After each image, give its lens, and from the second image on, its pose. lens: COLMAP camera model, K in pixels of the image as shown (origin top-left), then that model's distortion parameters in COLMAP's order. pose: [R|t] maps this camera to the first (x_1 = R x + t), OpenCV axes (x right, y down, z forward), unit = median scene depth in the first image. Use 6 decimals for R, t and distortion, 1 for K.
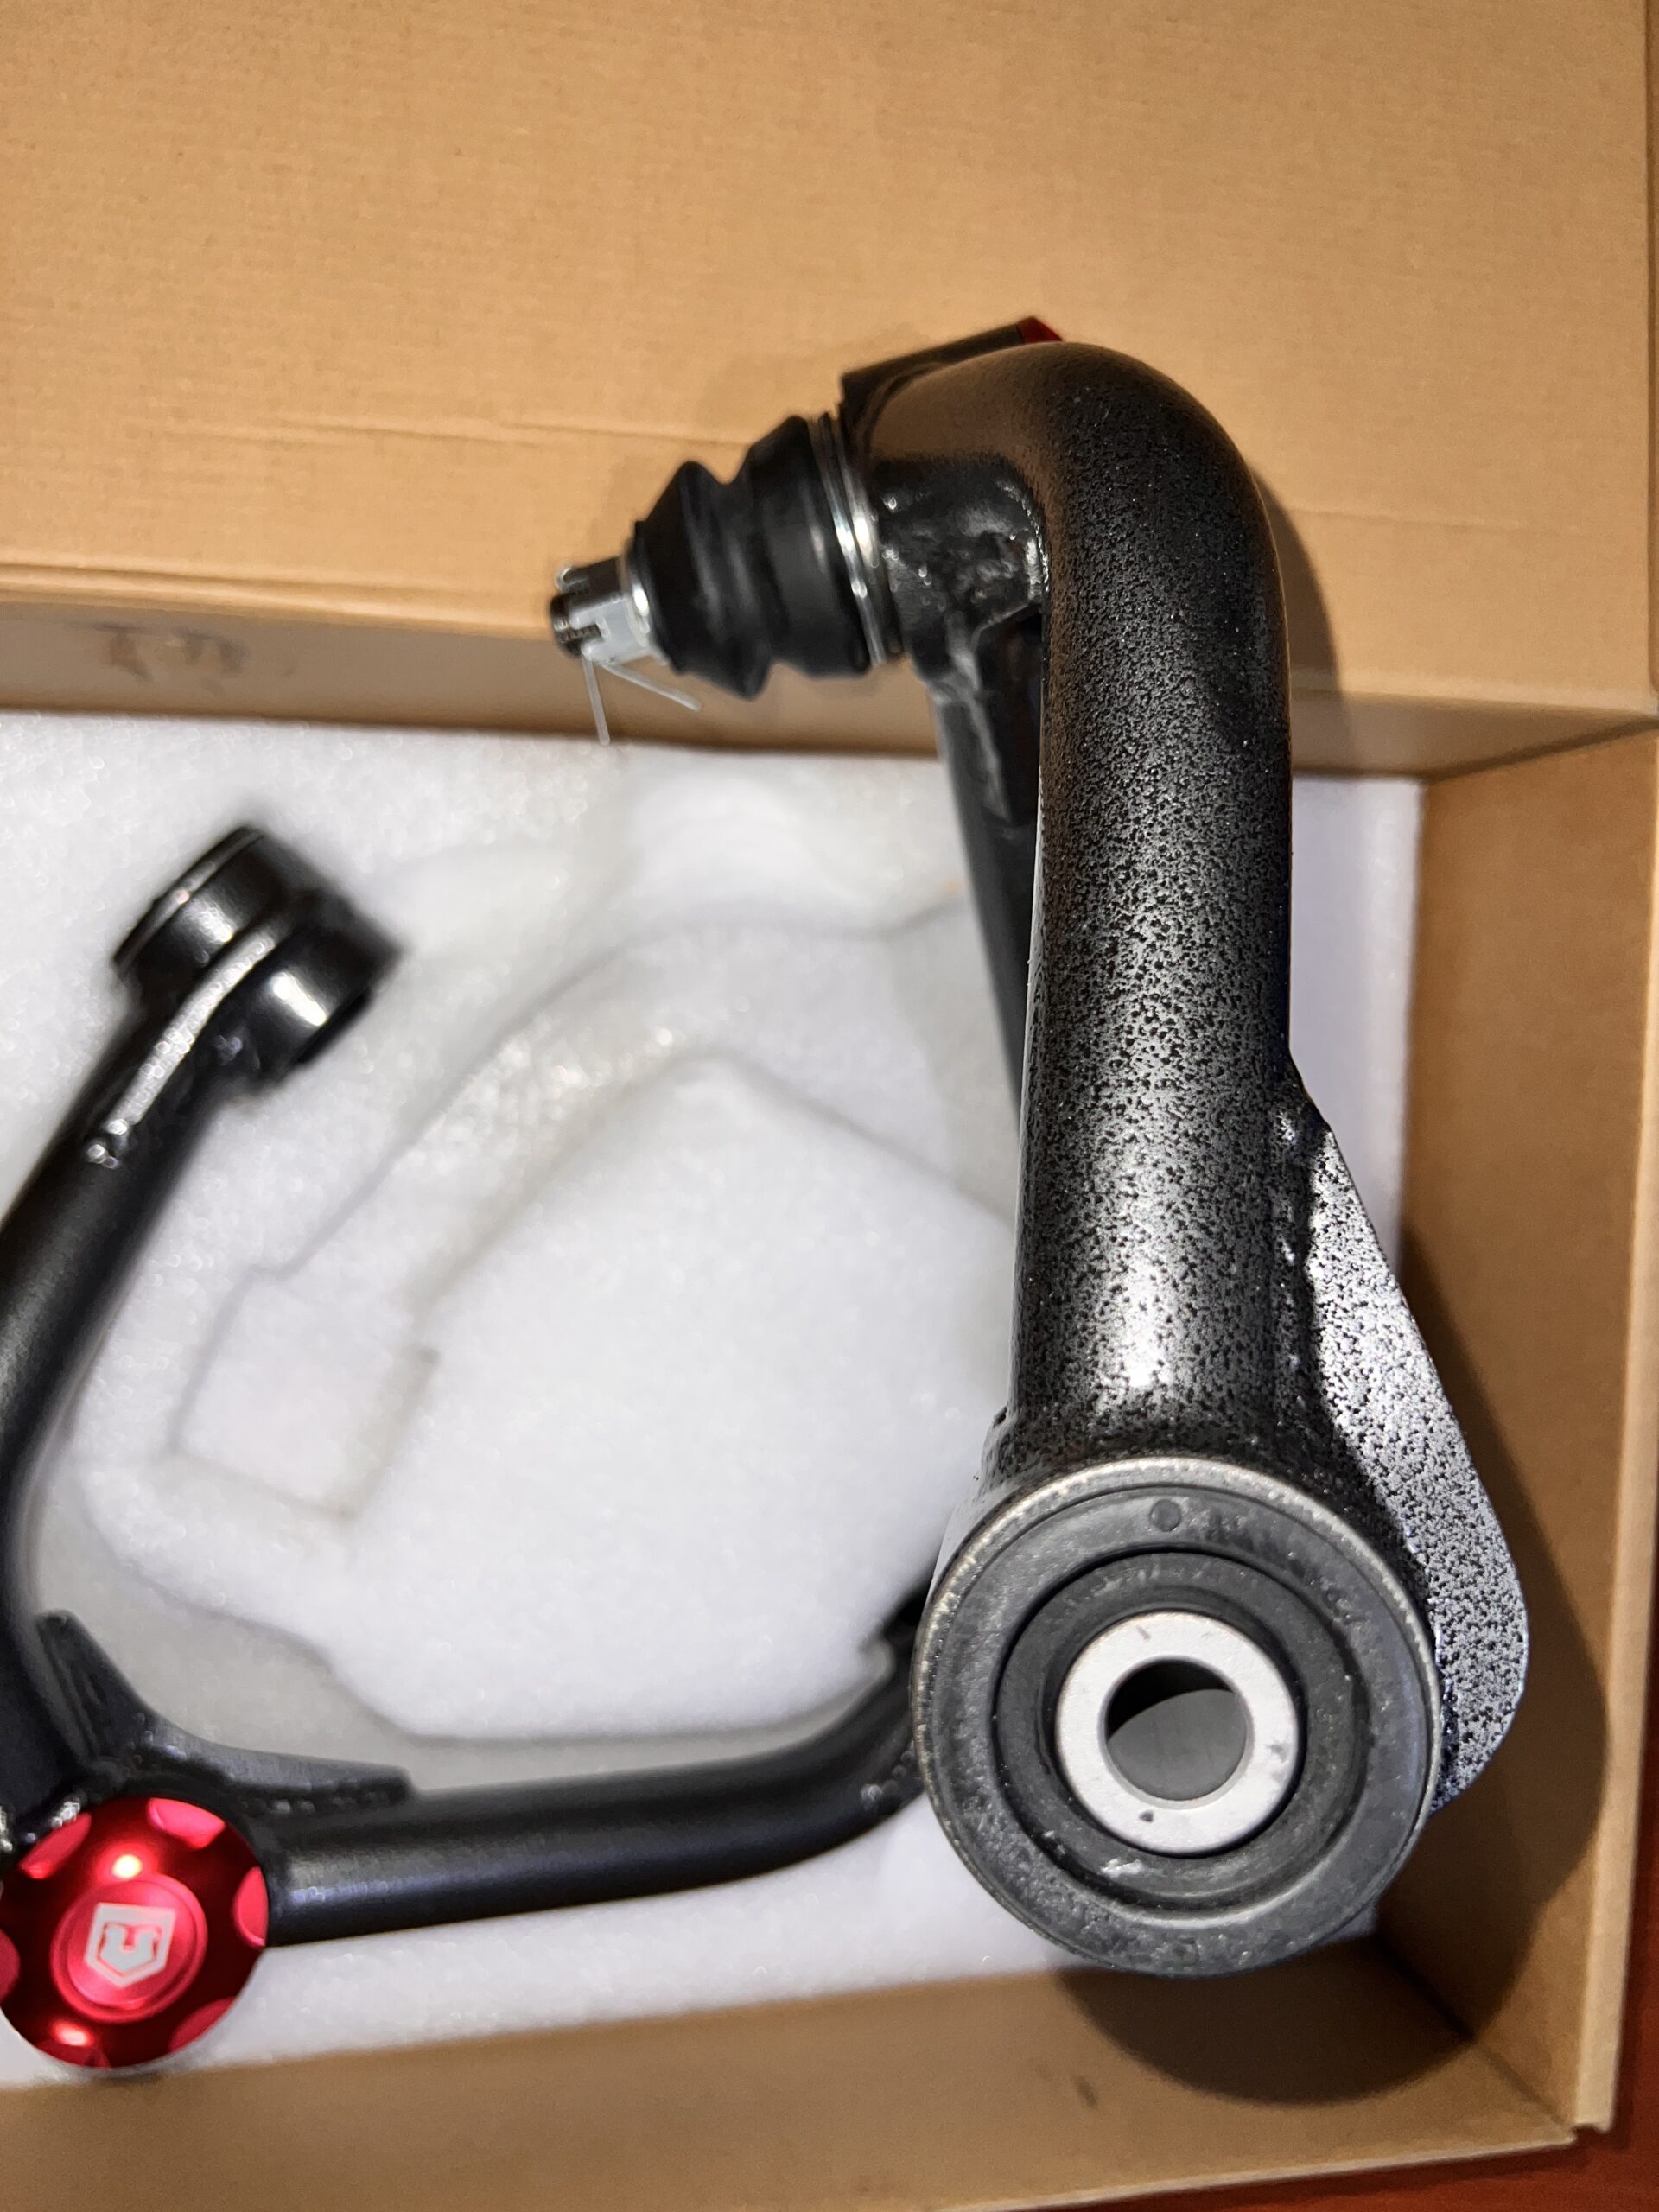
lens RADIAL K [[1806.1, 0, 839.1], [0, 1806.1, 1090.9], [0, 0, 1]] dist [0.009922, -0.012625]
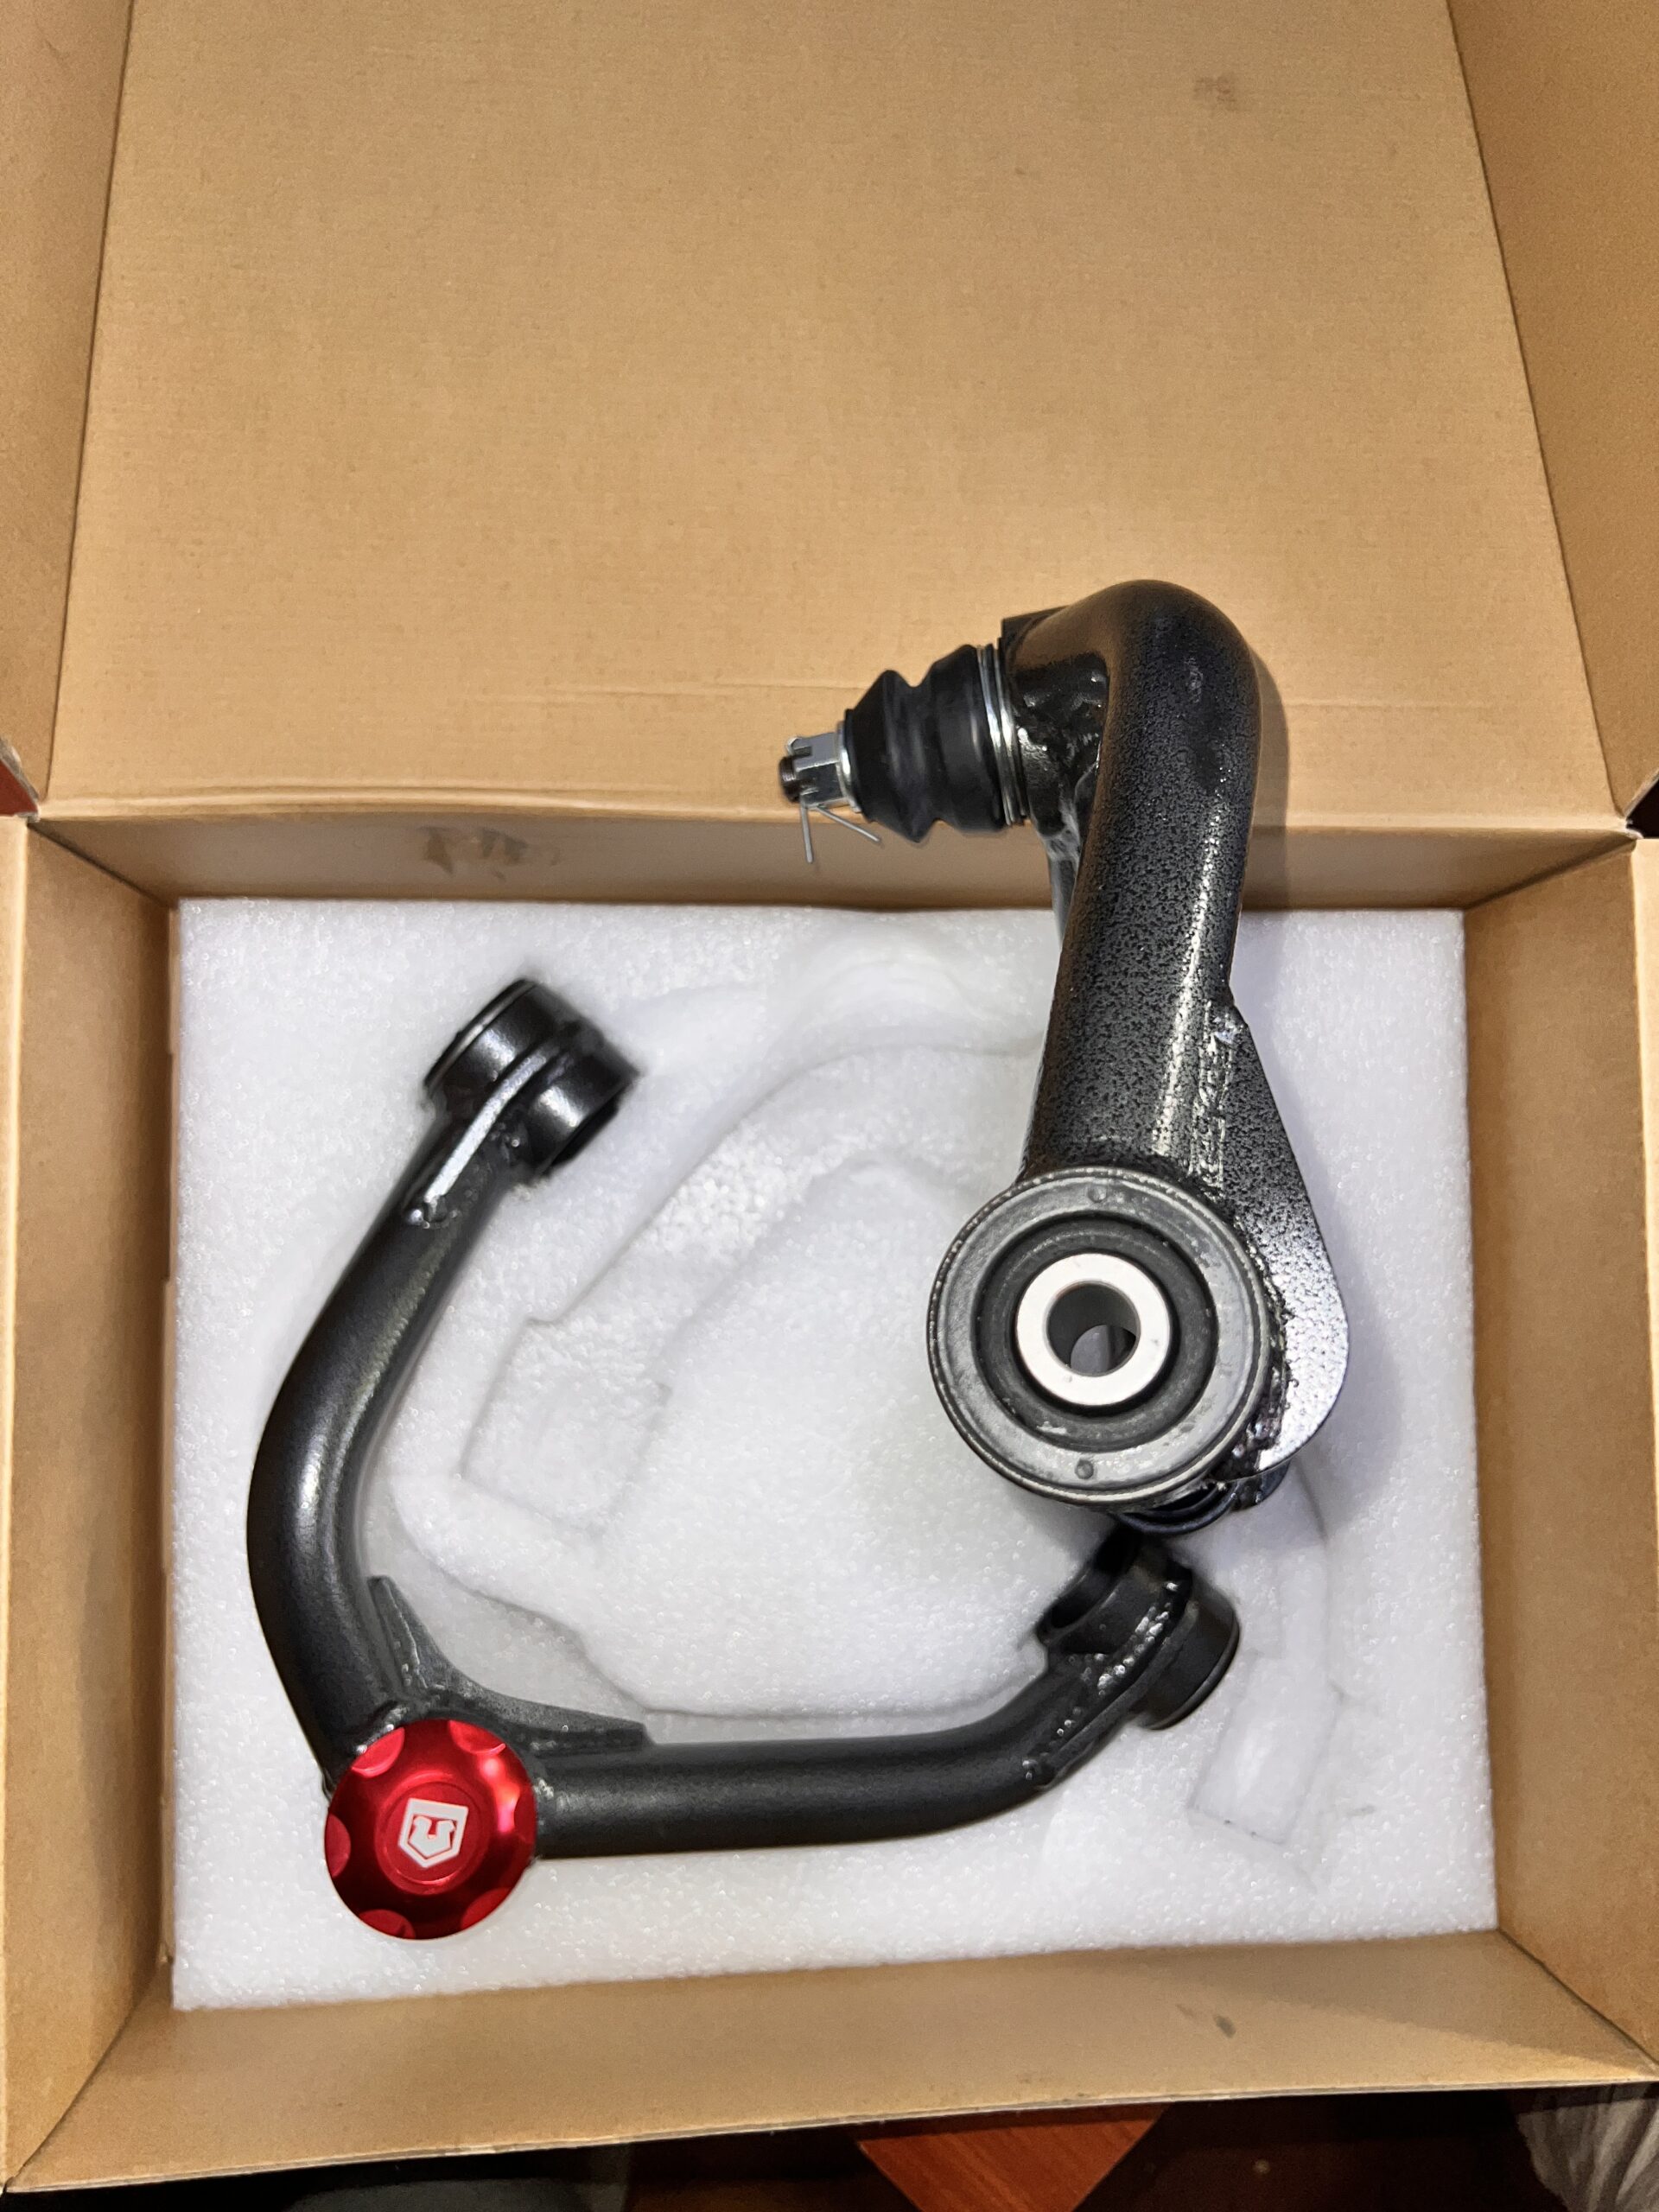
lens RADIAL K [[1806.1, 0, 839.7], [0, 1806.1, 1046.2], [0, 0, 1]] dist [0.009922, -0.012625]
pose [[0.990696, -0.030259, -0.132685, 0.072305], [0.014284, 0.992703, -0.119737, 0.062983], [0.135340, 0.116728, 0.983899, -0.253666]]
